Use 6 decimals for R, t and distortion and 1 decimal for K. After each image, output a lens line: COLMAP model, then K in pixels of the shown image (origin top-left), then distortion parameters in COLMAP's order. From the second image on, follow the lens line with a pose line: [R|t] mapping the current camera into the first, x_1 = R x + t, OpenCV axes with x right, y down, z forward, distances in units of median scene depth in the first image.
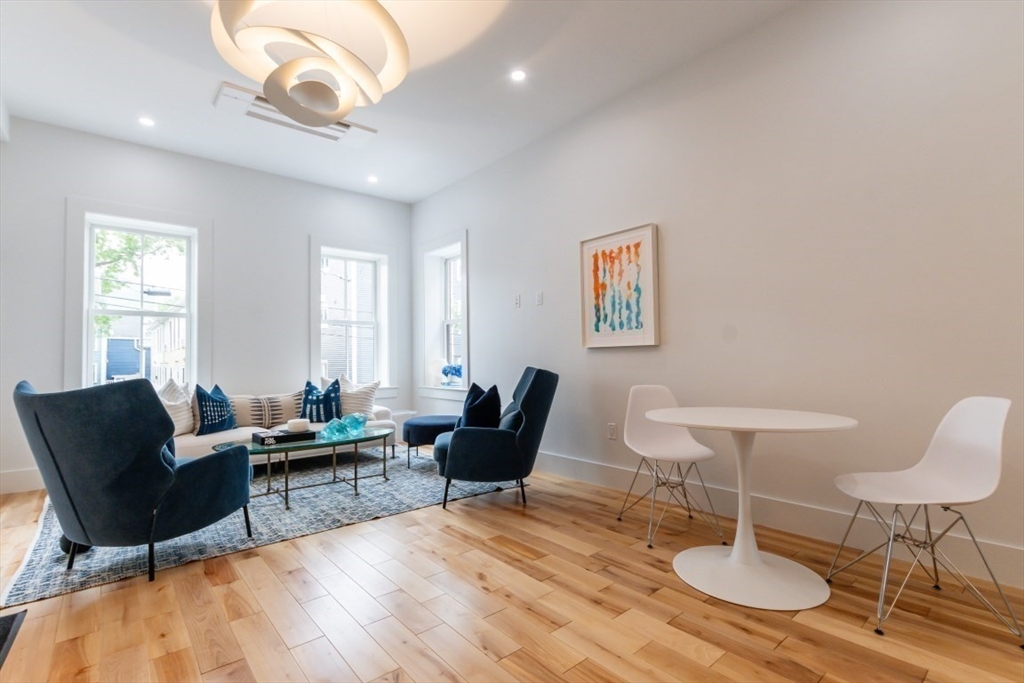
lens RADIAL K [[476.3, 0, 511.2], [0, 476.3, 346.7], [0, 0, 1]] dist [-0.001531, 0.000111]
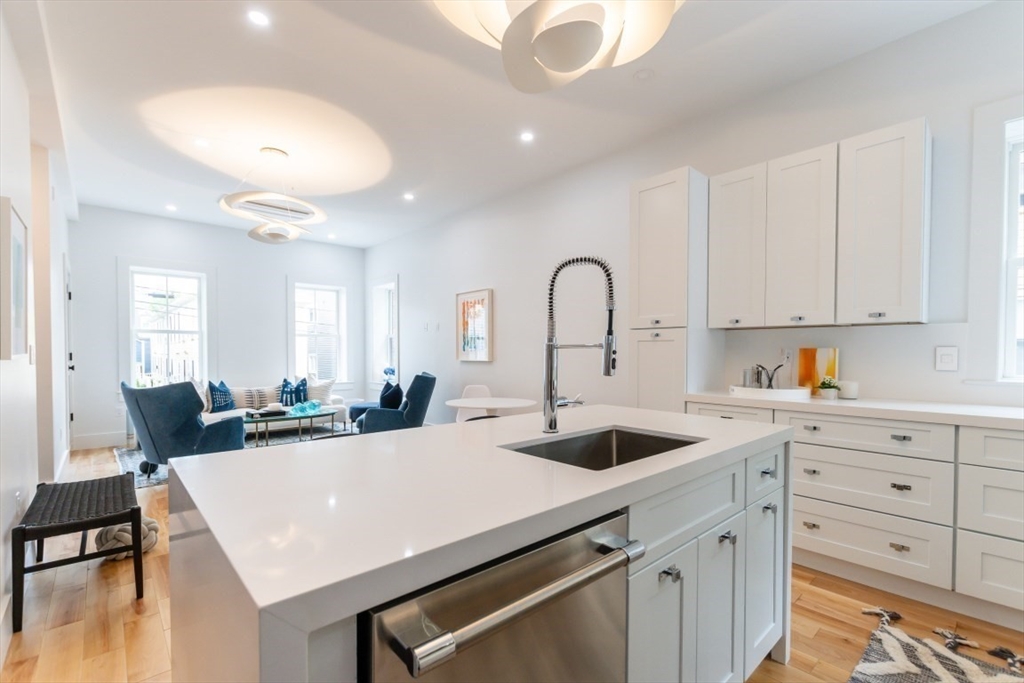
lens RADIAL K [[450.4, 0, 522.5], [0, 450.4, 361.3], [0, 0, 1]] dist [0.004088, -0.000361]
pose [[0.998839, 0.011388, 0.046814, 0.299597], [-0.013564, 0.998829, 0.046430, -0.068163], [-0.046230, -0.047011, 0.997824, -0.527118]]
